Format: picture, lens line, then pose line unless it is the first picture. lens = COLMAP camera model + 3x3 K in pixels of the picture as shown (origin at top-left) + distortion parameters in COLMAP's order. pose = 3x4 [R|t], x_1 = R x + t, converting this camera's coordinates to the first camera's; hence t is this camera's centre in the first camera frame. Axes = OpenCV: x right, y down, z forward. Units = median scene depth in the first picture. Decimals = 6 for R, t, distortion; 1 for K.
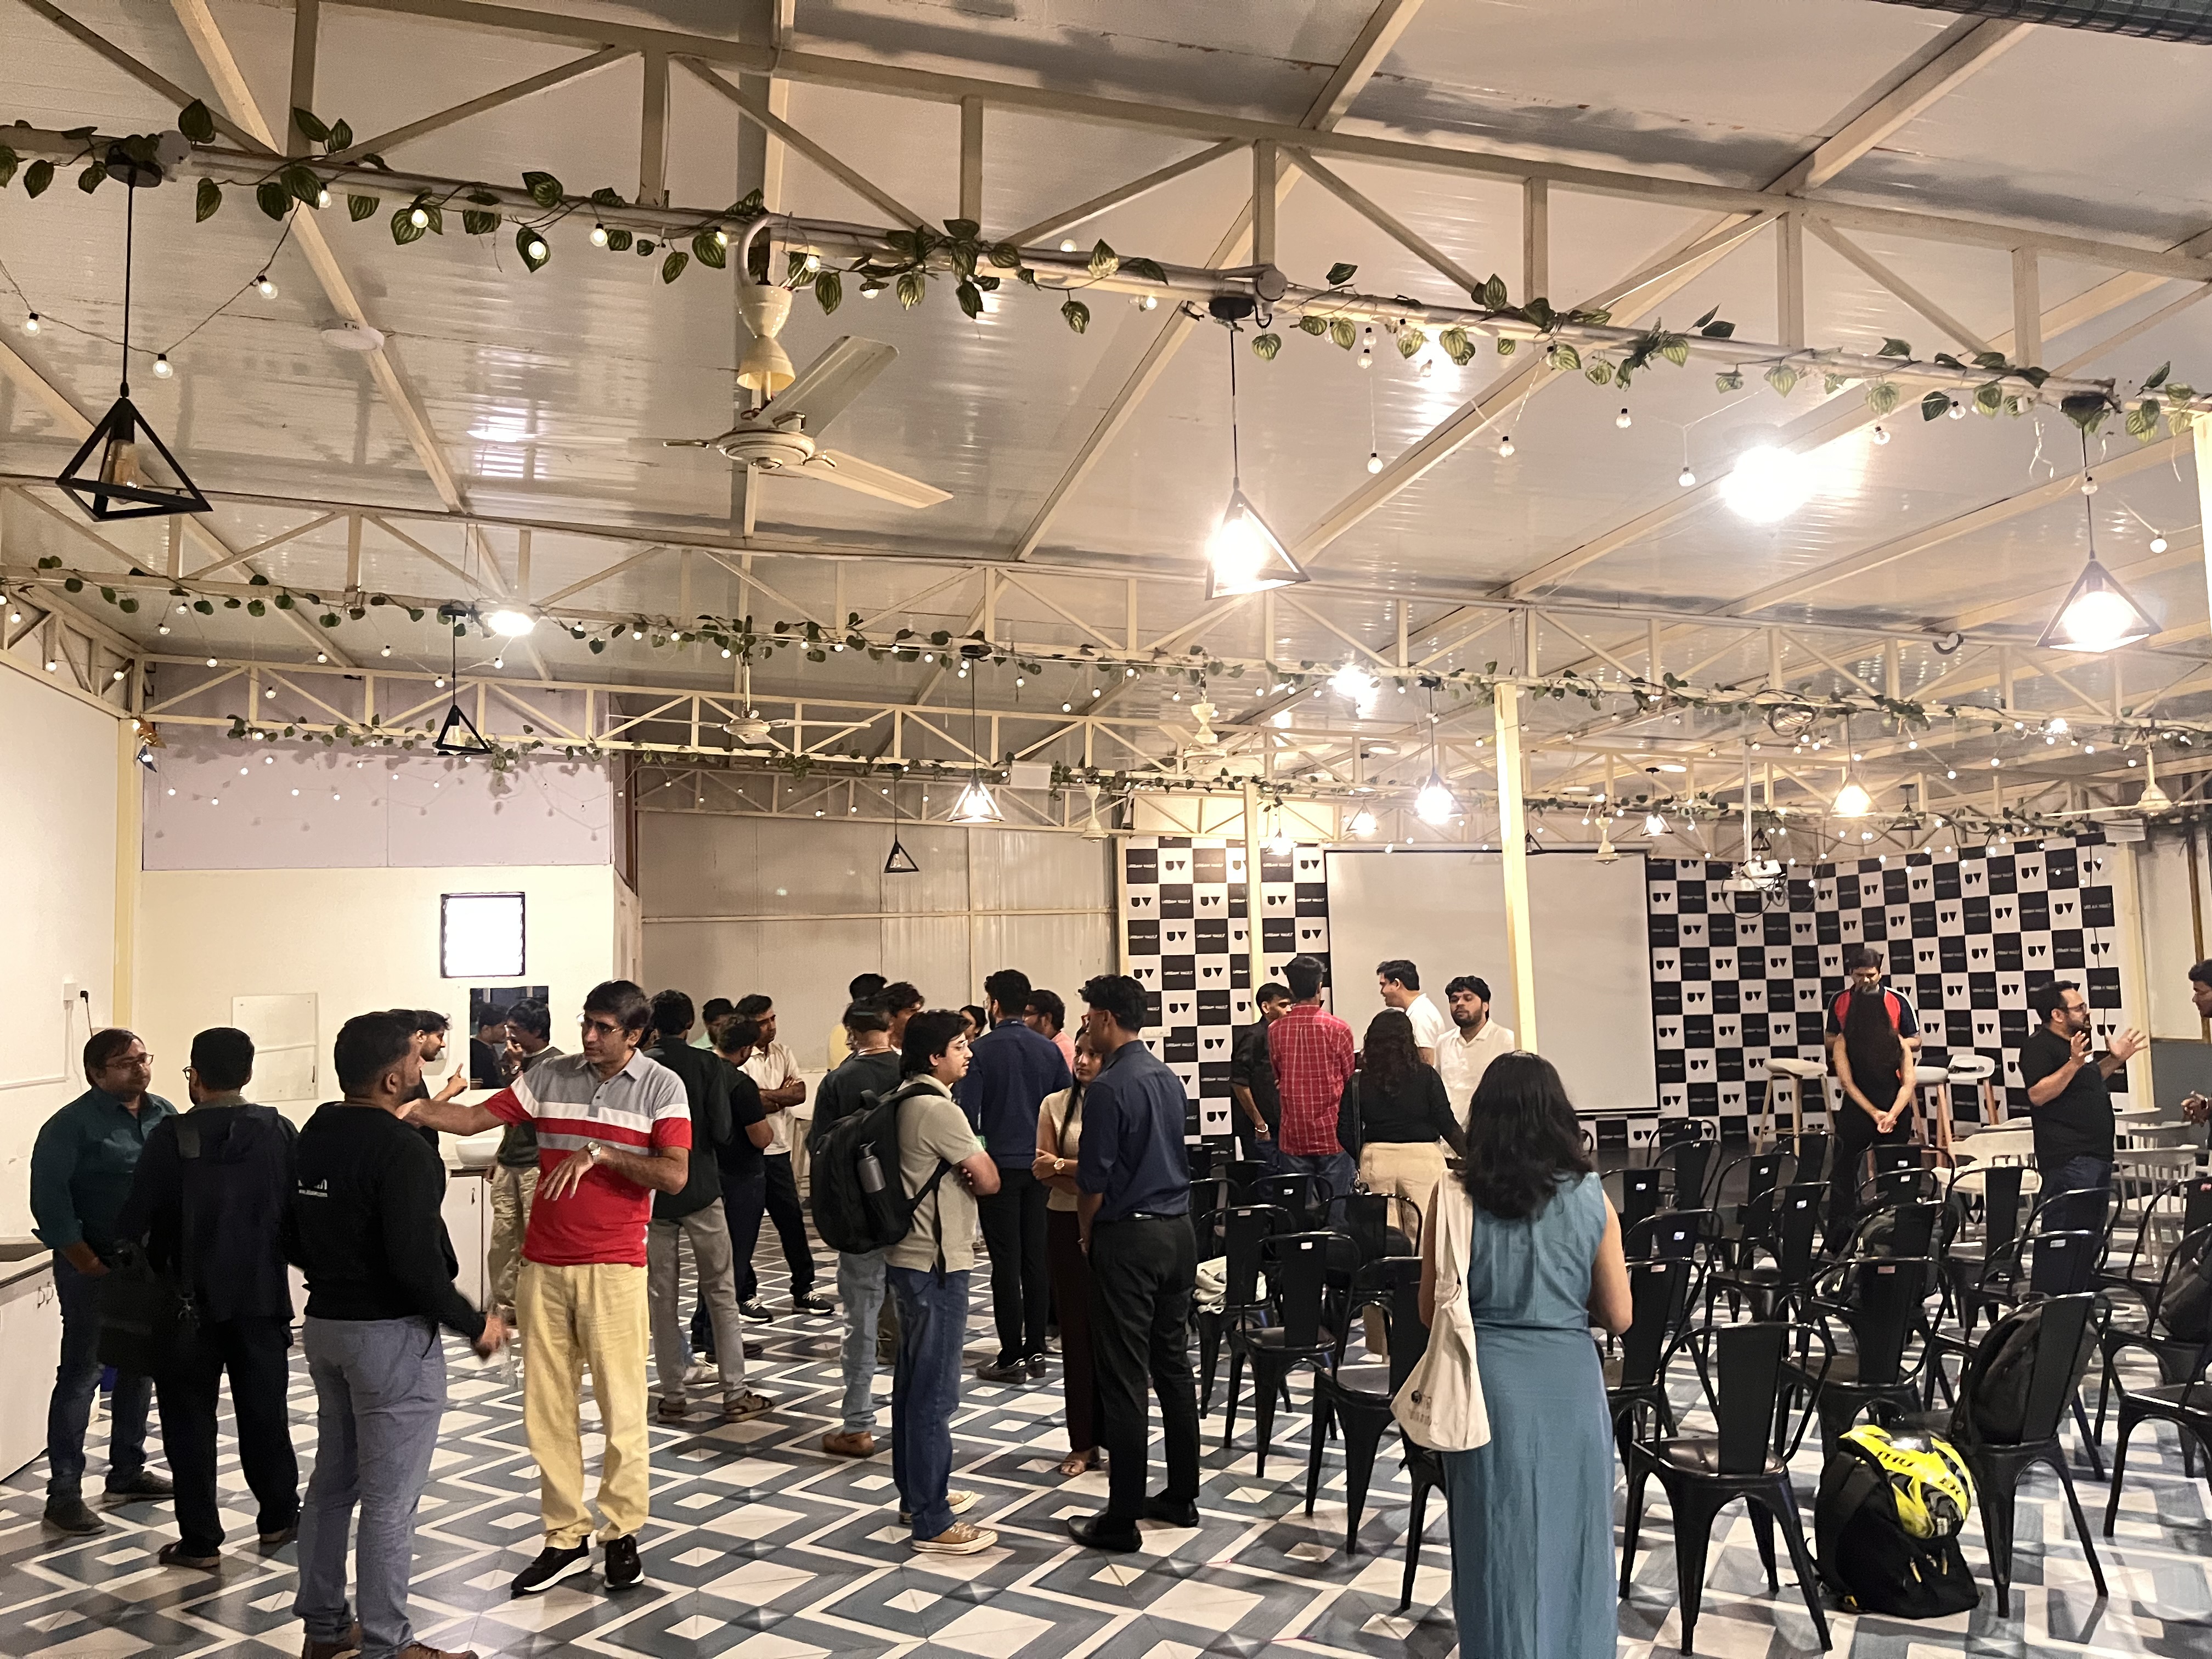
lens RADIAL K [[1671.3, 0, 1095.8], [0, 1671.3, 843.5], [0, 0, 1]] dist [0.074341, -0.093504]
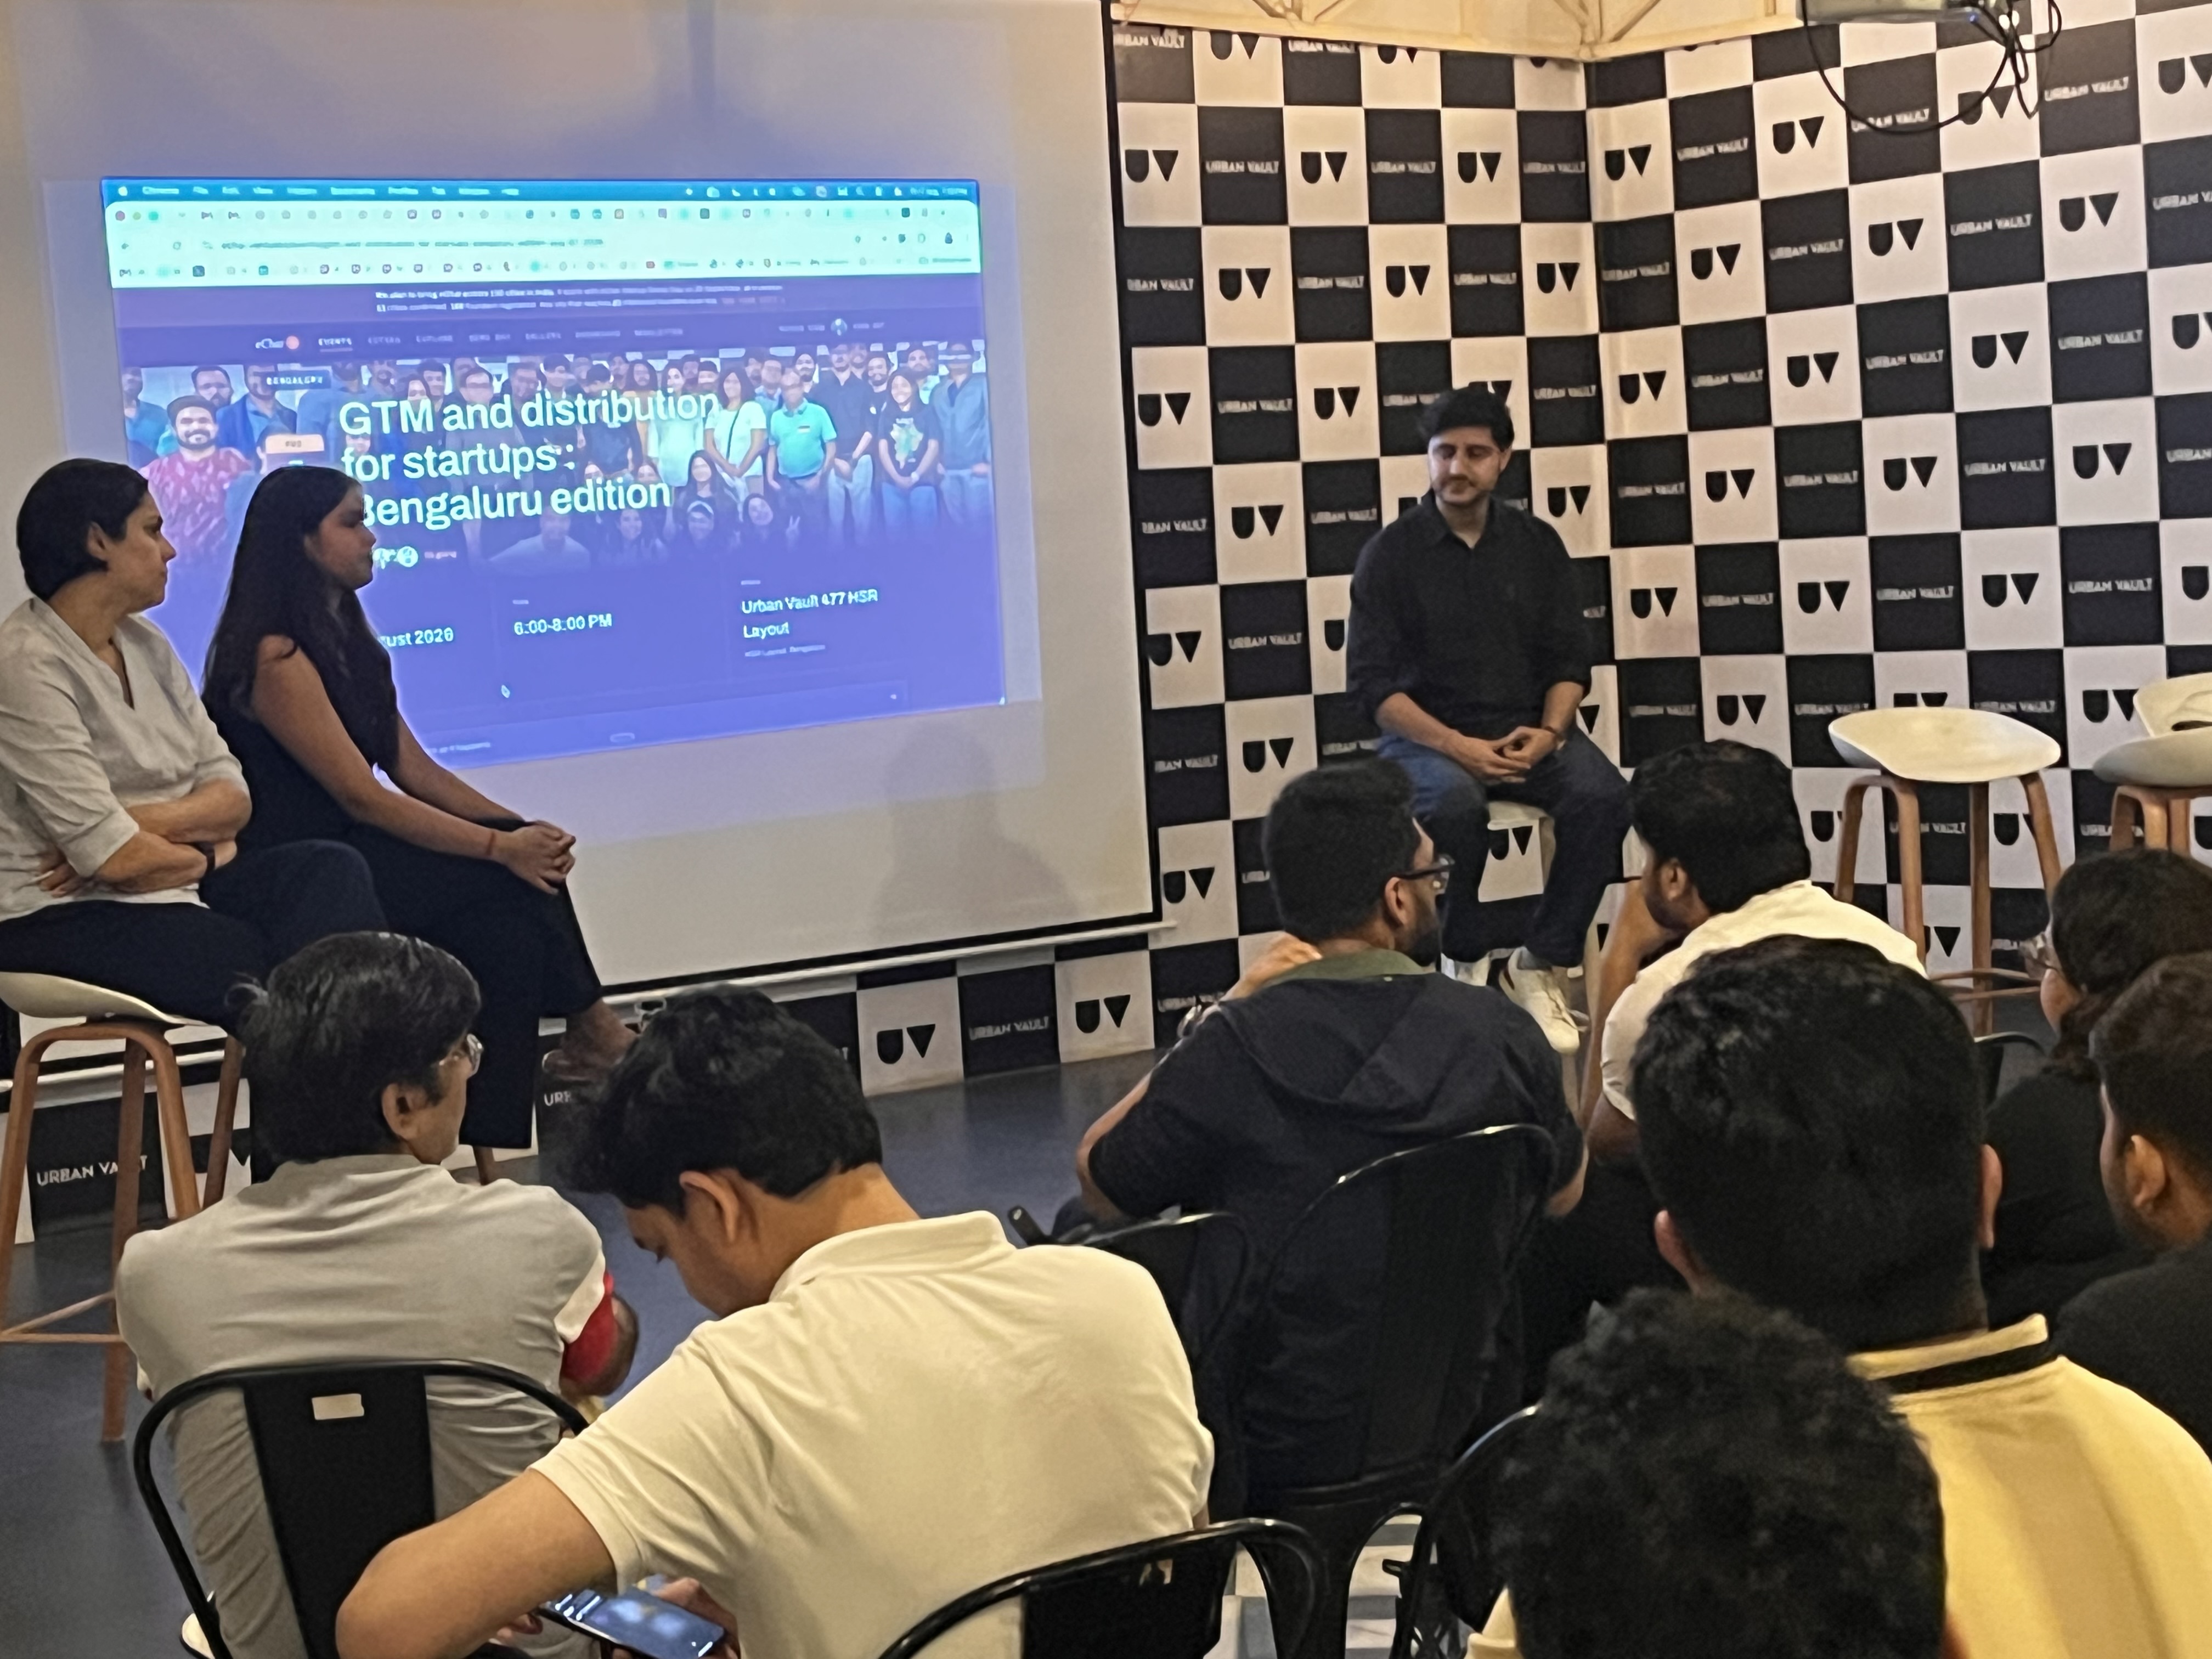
lens RADIAL K [[4169.8, 0, 1112.3], [0, 4169.8, 814.5], [0, 0, 1]] dist [0.138508, 0.000000]
pose [[0.894684, -0.062961, 0.442240, 0.019282], [-0.001415, 0.989613, 0.143751, 0.041405], [-0.446697, -0.129238, 0.885302, 0.403489]]
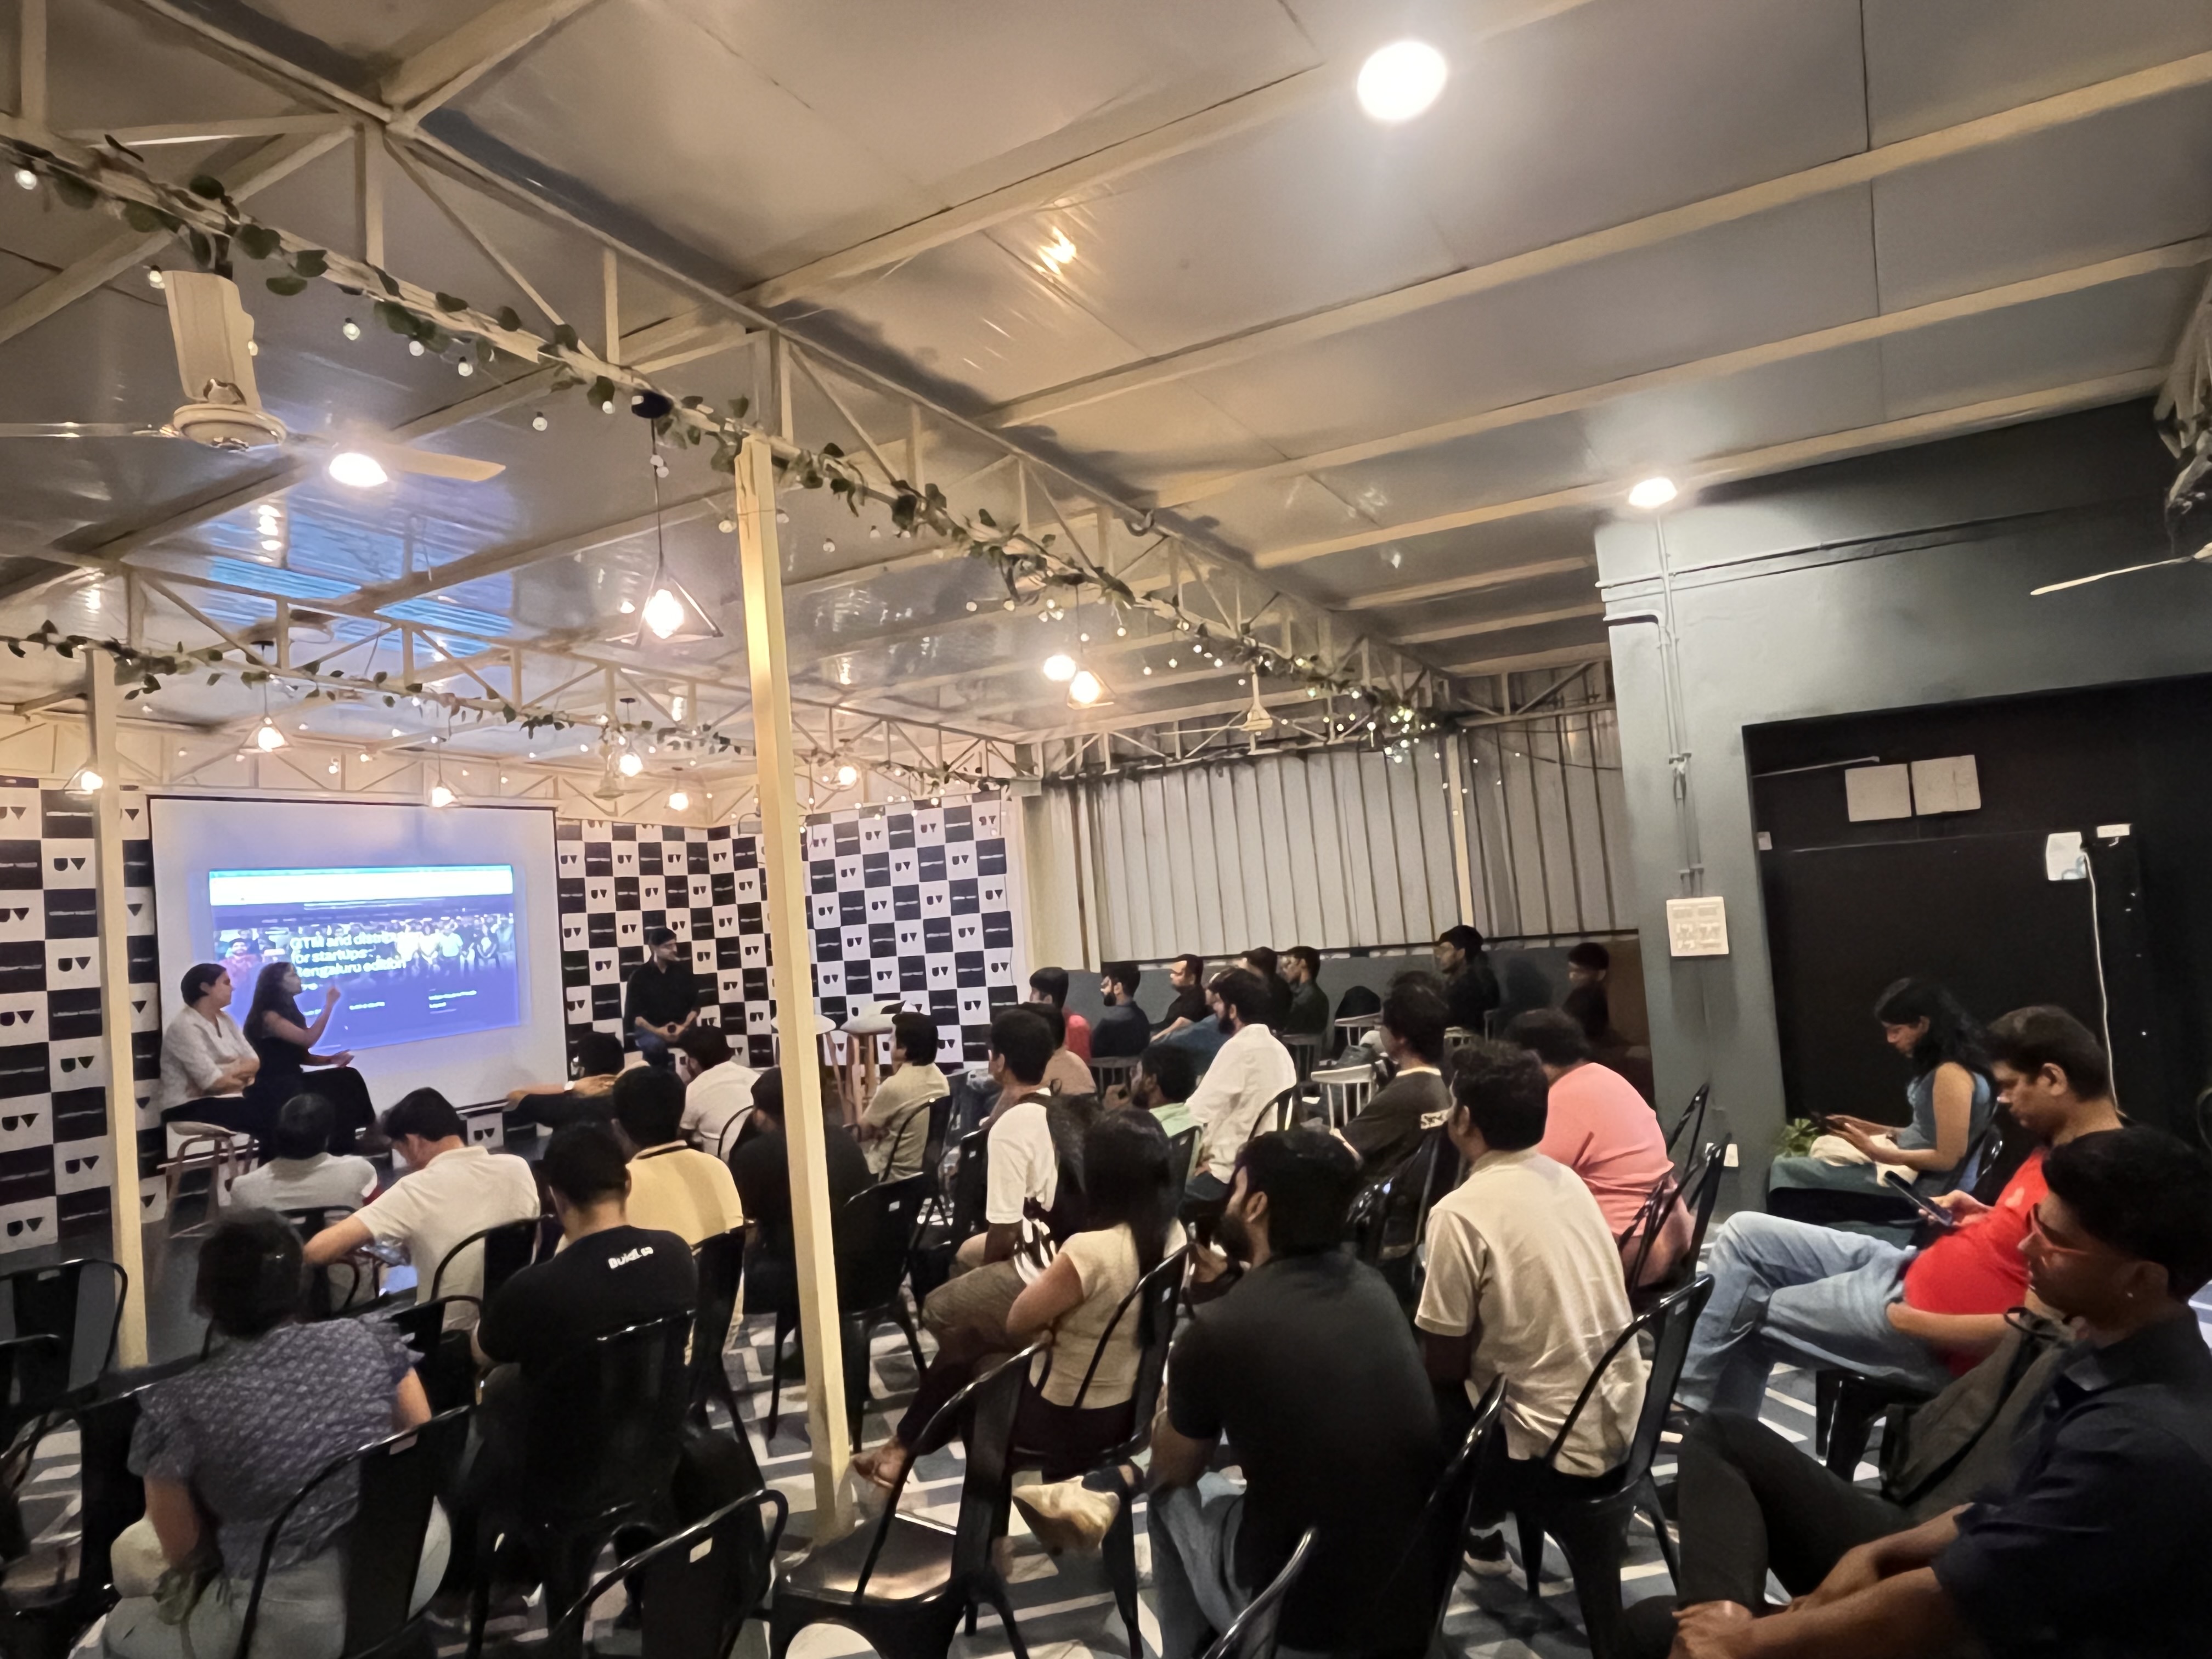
lens RADIAL K [[1388.0, 0, 1099.5], [0, 1388.0, 832.5], [0, 0, 1]] dist [-0.005246, 0.001991]
pose [[0.683032, 0.008695, 0.730336, -0.021844], [0.000770, 0.999920, -0.012625, 0.028821], [-0.730388, 0.009186, 0.682971, 0.287148]]
